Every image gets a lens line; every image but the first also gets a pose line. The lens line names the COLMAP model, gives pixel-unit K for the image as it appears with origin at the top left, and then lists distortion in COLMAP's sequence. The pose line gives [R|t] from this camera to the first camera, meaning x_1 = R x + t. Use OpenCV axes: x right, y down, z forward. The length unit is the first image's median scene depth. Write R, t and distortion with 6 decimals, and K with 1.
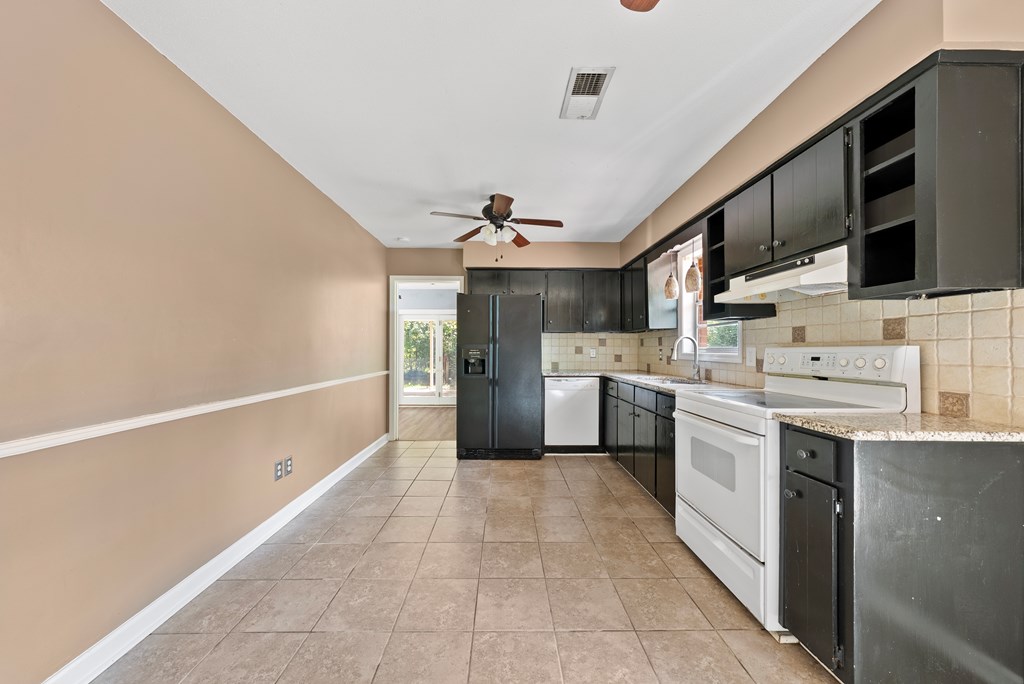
lens RADIAL K [[350.8, 0, 510.9], [0, 350.8, 344.1], [0, 0, 1]] dist [0.000019, 0.000023]
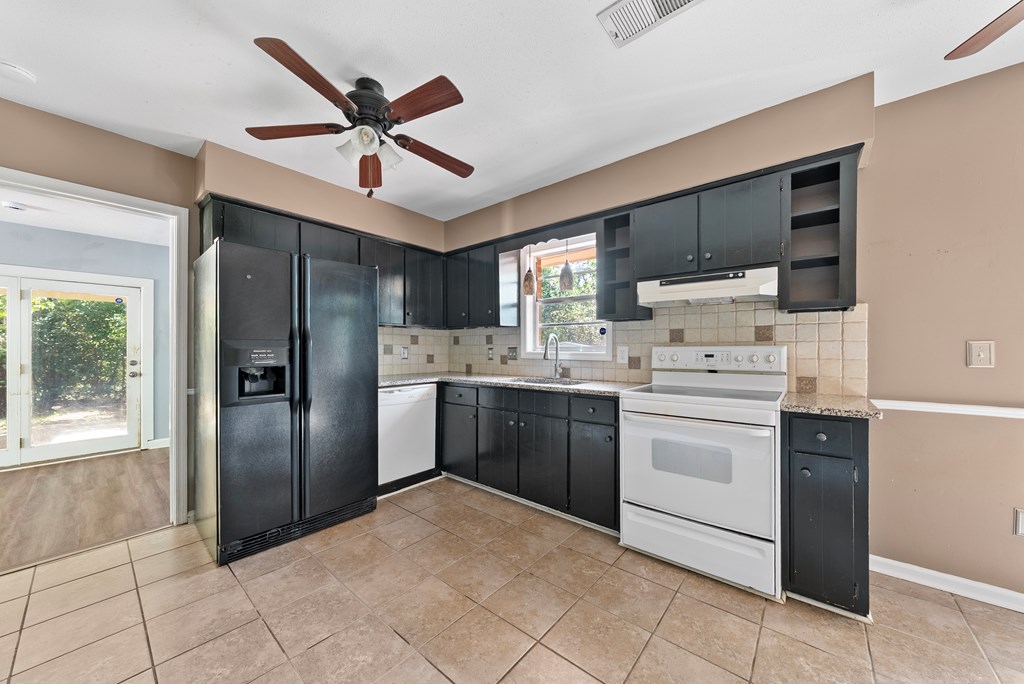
lens RADIAL K [[357.6, 0, 514.0], [0, 357.6, 346.4], [0, 0, 1]] dist [-0.001645, -0.000009]
pose [[0.656353, 0.001514, 0.754452, -0.523512], [-0.009580, 0.999934, 0.006327, 0.007390], [-0.754393, -0.011380, 0.656324, 0.687759]]
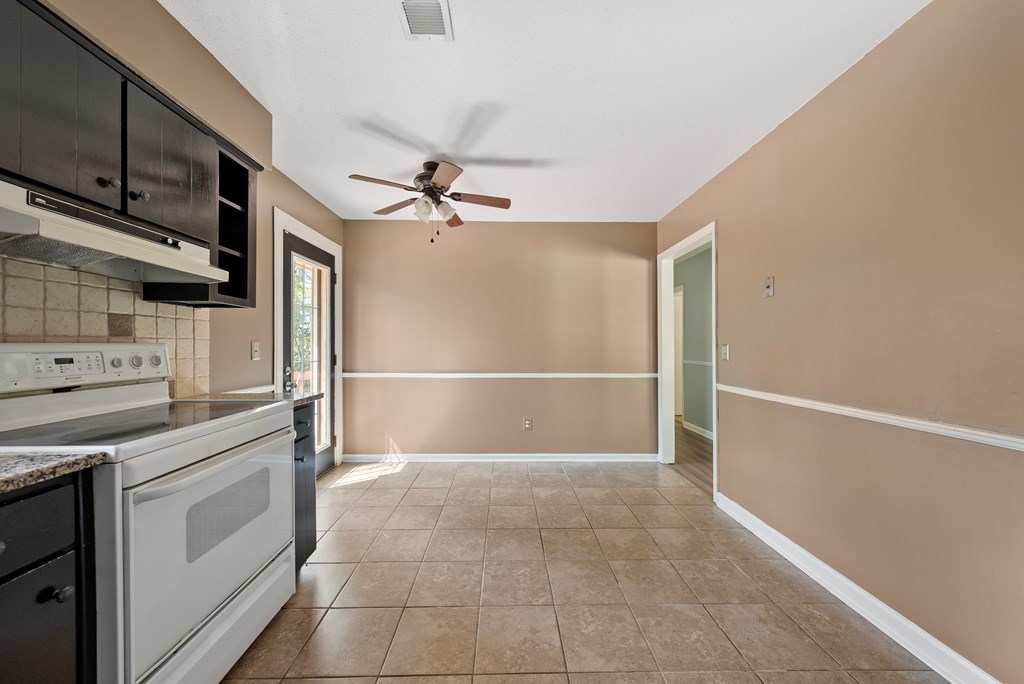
lens RADIAL K [[357.6, 0, 514.0], [0, 357.6, 346.4], [0, 0, 1]] dist [-0.001645, -0.000009]
pose [[-0.999995, -0.000996, -0.002969, 0.017273], [-0.000958, 0.999920, -0.012635, 0.021673], [0.002981, -0.012632, -0.999916, 1.663972]]
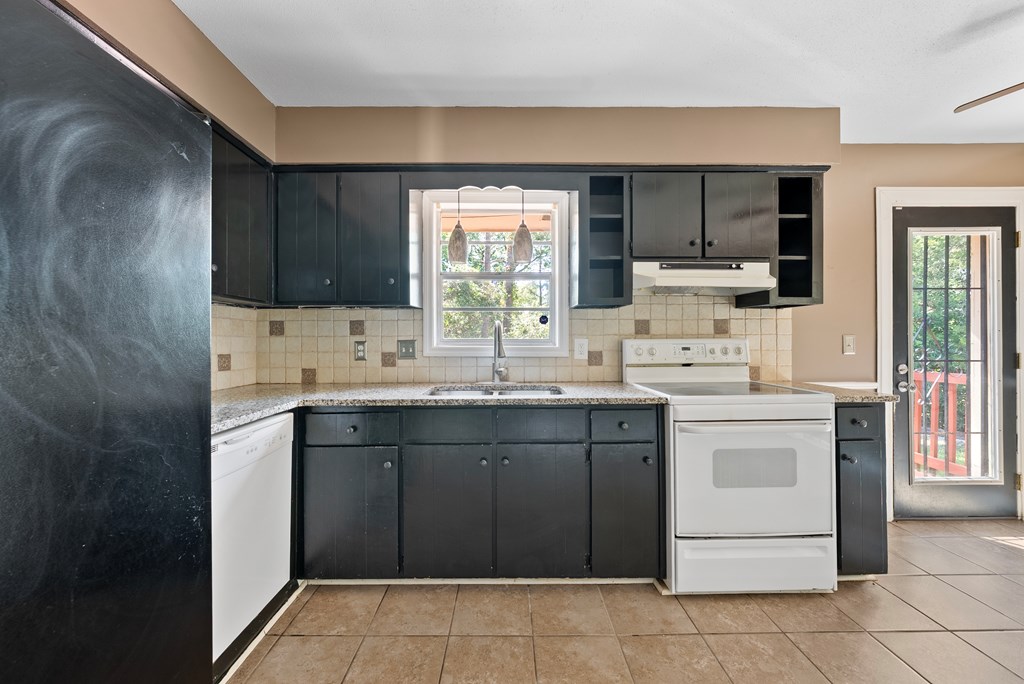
lens RADIAL K [[352.4, 0, 507.7], [0, 352.4, 338.1], [0, 0, 1]] dist [-0.001172, -0.000040]
pose [[0.015467, 0.005270, 0.999866, -0.318607], [-0.012216, 0.999912, -0.005082, 0.019355], [-0.999806, -0.012136, 0.015530, 1.565389]]
